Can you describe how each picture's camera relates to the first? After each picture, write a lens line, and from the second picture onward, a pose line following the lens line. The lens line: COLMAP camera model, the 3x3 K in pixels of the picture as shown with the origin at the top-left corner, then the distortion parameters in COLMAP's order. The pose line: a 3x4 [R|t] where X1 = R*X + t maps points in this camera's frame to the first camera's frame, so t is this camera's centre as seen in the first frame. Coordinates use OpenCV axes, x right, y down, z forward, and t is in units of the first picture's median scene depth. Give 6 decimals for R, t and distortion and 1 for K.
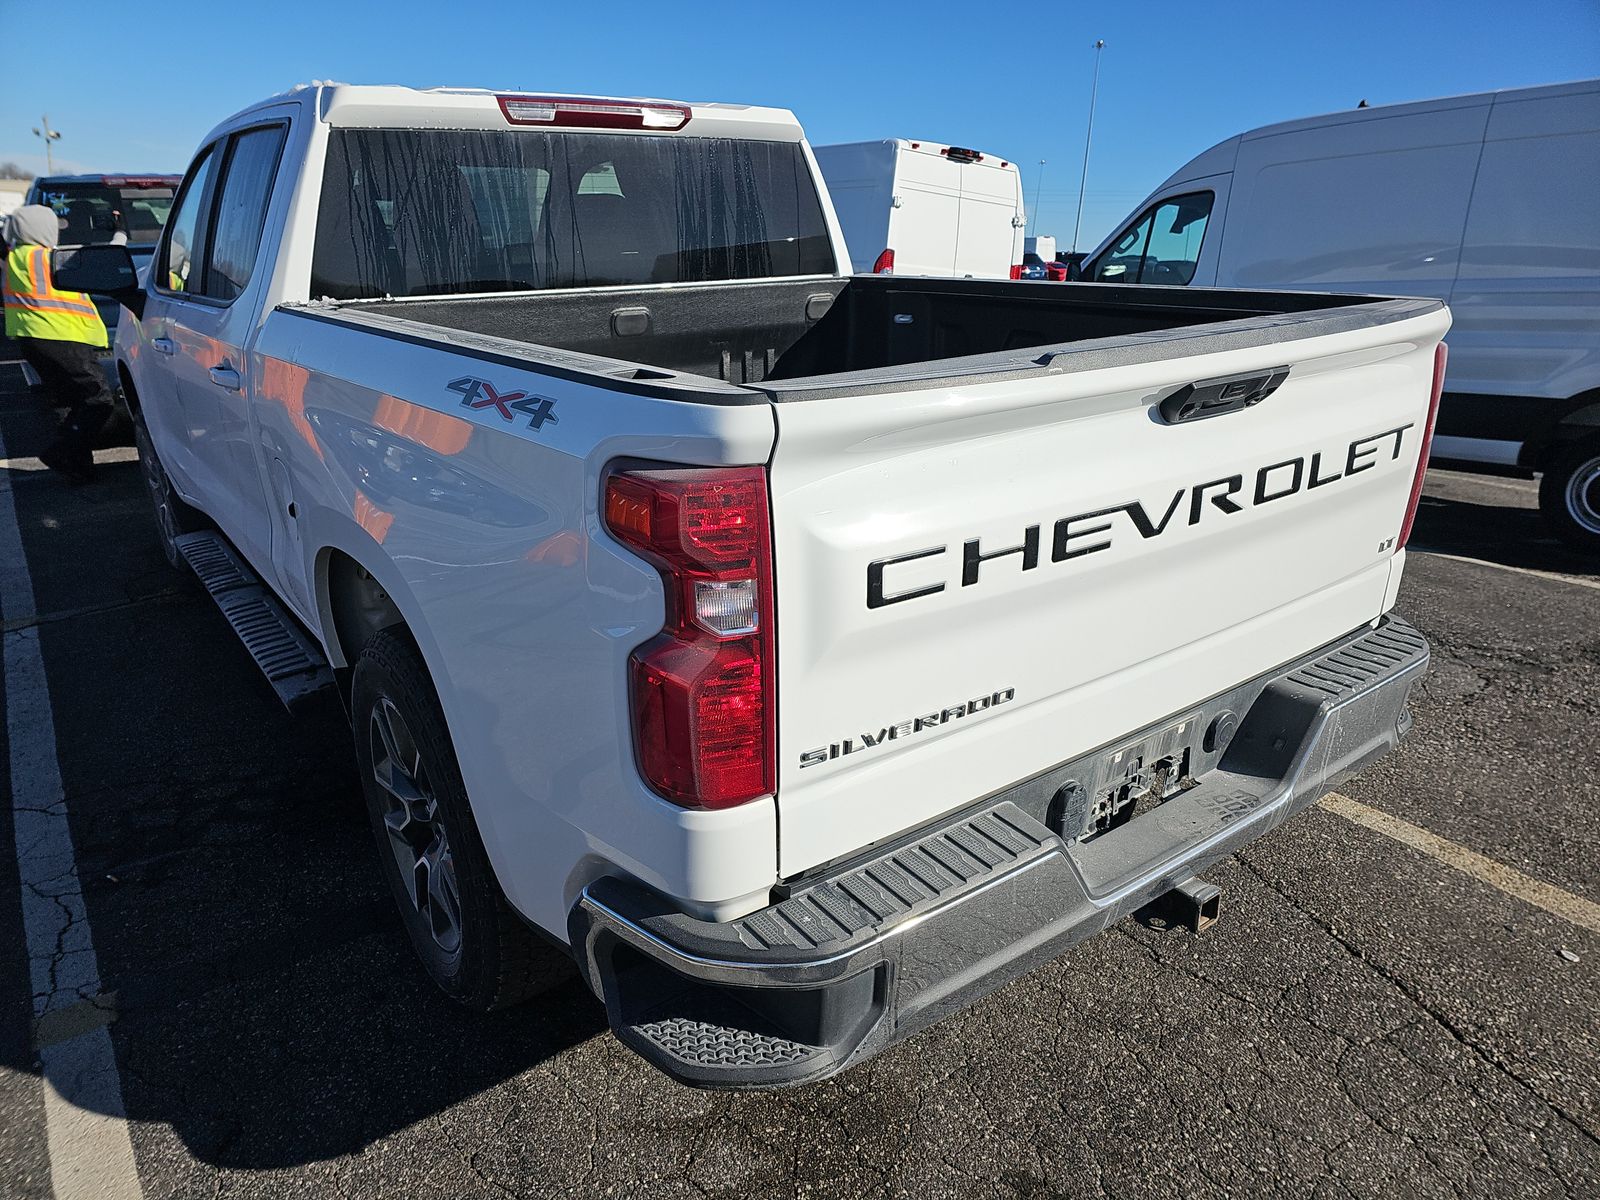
lens RADIAL K [[1037.5, 0, 826.2], [0, 1037.5, 606.3], [0, 0, 1]] dist [0.118660, -0.166307]
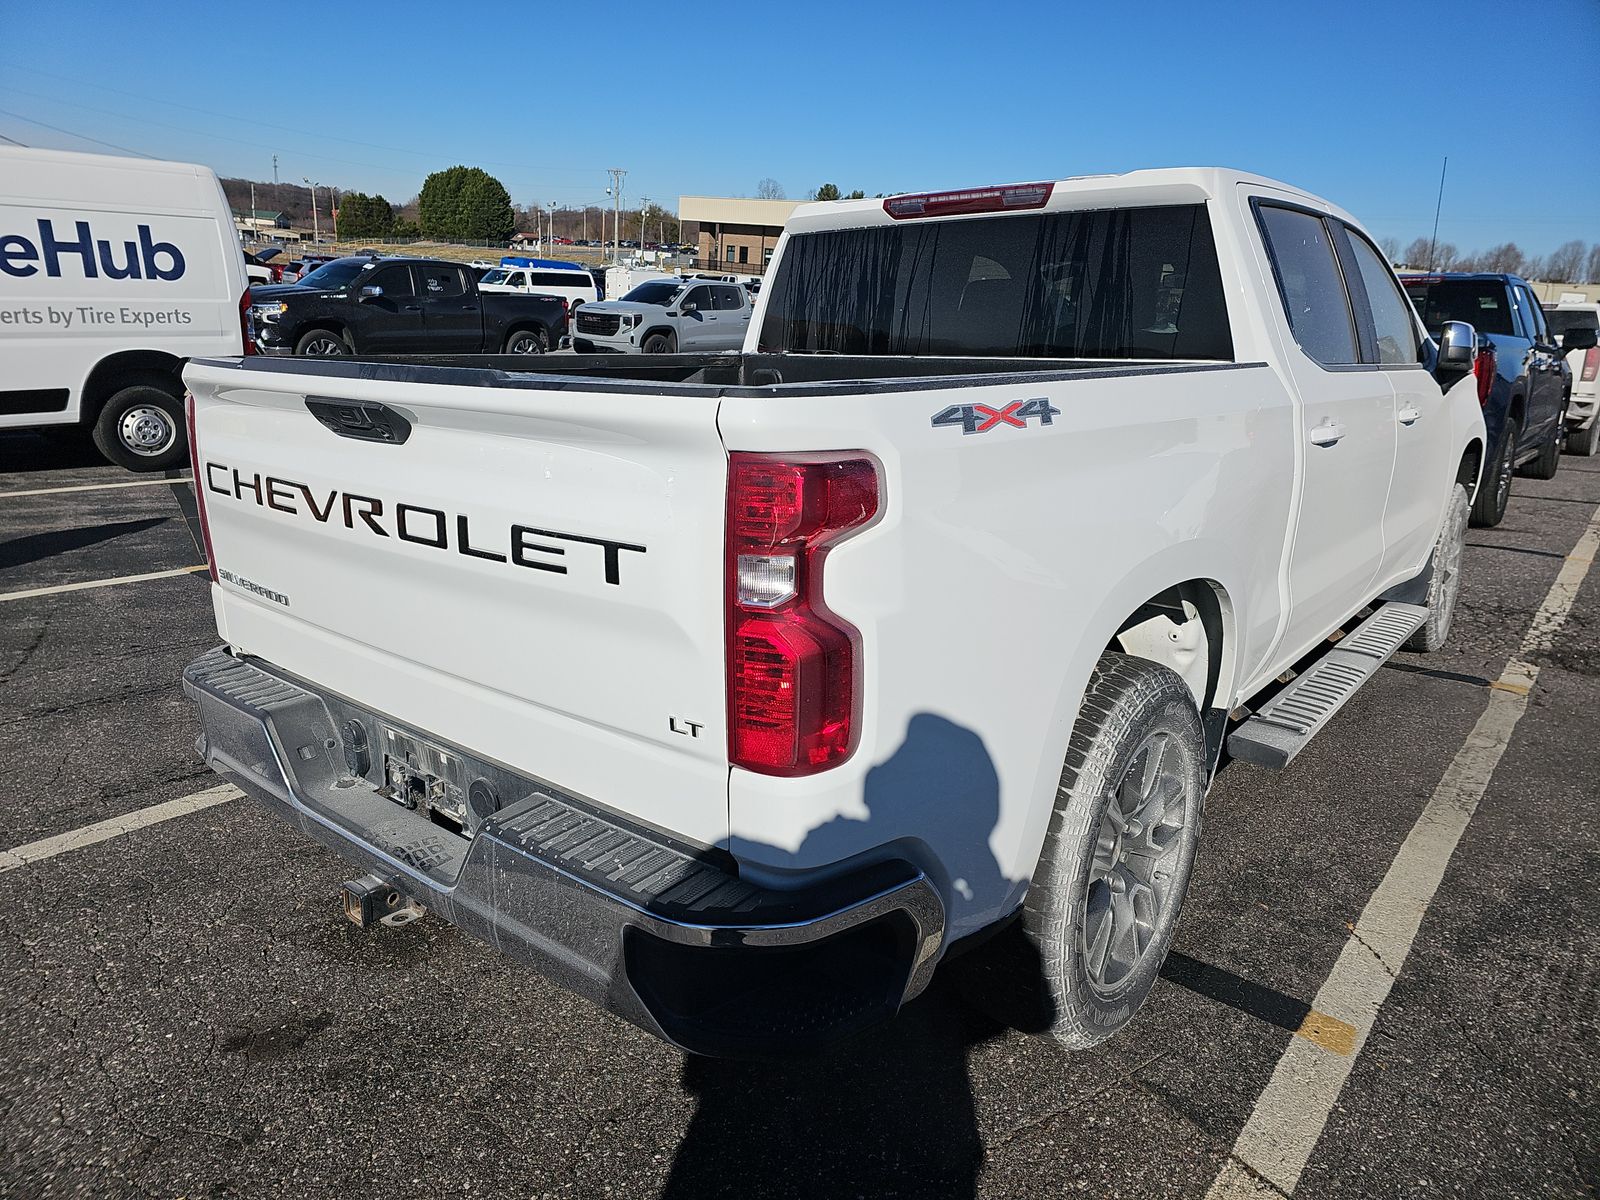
lens RADIAL K [[1074.5, 0, 781.2], [0, 1074.5, 597.1], [0, 0, 1]] dist [0.072700, -0.068045]
pose [[0.212527, 0.249372, -0.944799, 0.959109], [-0.350454, 0.922016, 0.164526, -0.222355], [0.912148, 0.296143, 0.283347, 0.674848]]
